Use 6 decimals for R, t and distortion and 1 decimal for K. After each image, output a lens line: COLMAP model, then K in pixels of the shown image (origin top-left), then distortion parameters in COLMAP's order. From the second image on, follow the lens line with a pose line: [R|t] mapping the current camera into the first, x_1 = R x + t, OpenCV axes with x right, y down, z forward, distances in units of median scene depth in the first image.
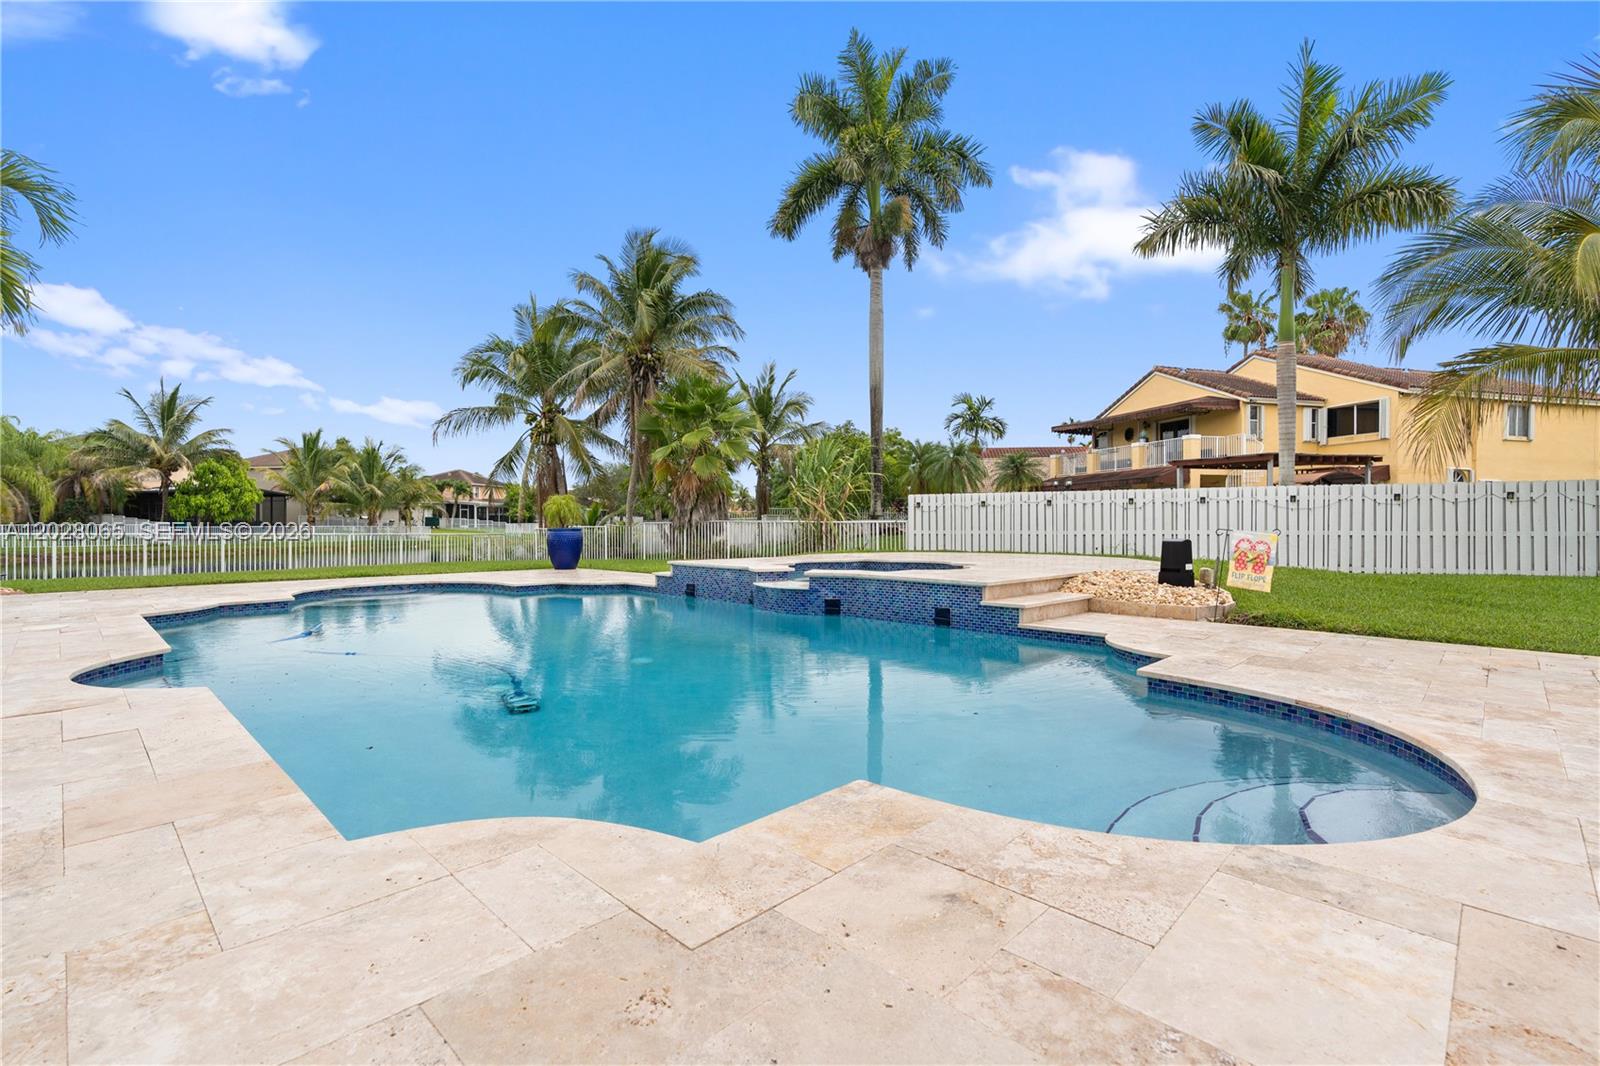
lens RADIAL K [[722.1, 0, 787.5], [0, 722.1, 525.6], [0, 0, 1]] dist [-0.005756, 0.001171]
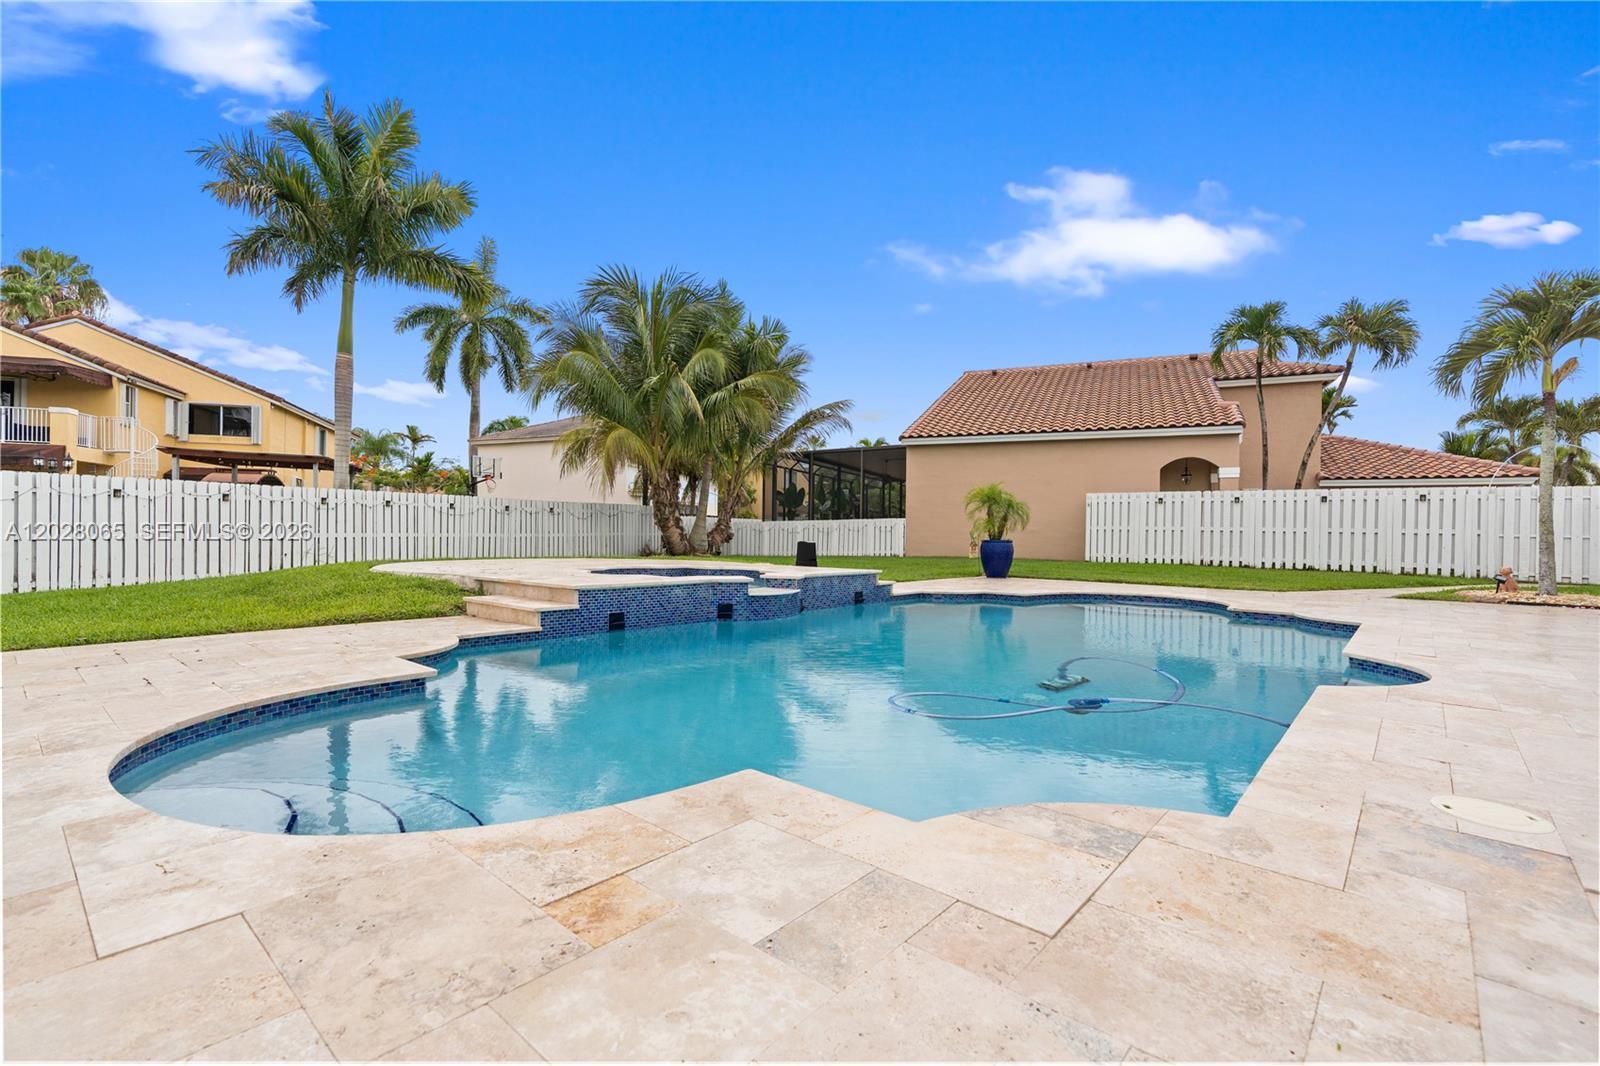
lens RADIAL K [[722.1, 0, 798.9], [0, 722.1, 532.7], [0, 0, 1]] dist [-0.005756, 0.001171]
pose [[-0.061102, -0.003691, 0.998125, -0.475654], [-0.011056, 0.999934, 0.003021, -0.003089], [-0.998070, -0.010850, -0.061138, 0.455961]]
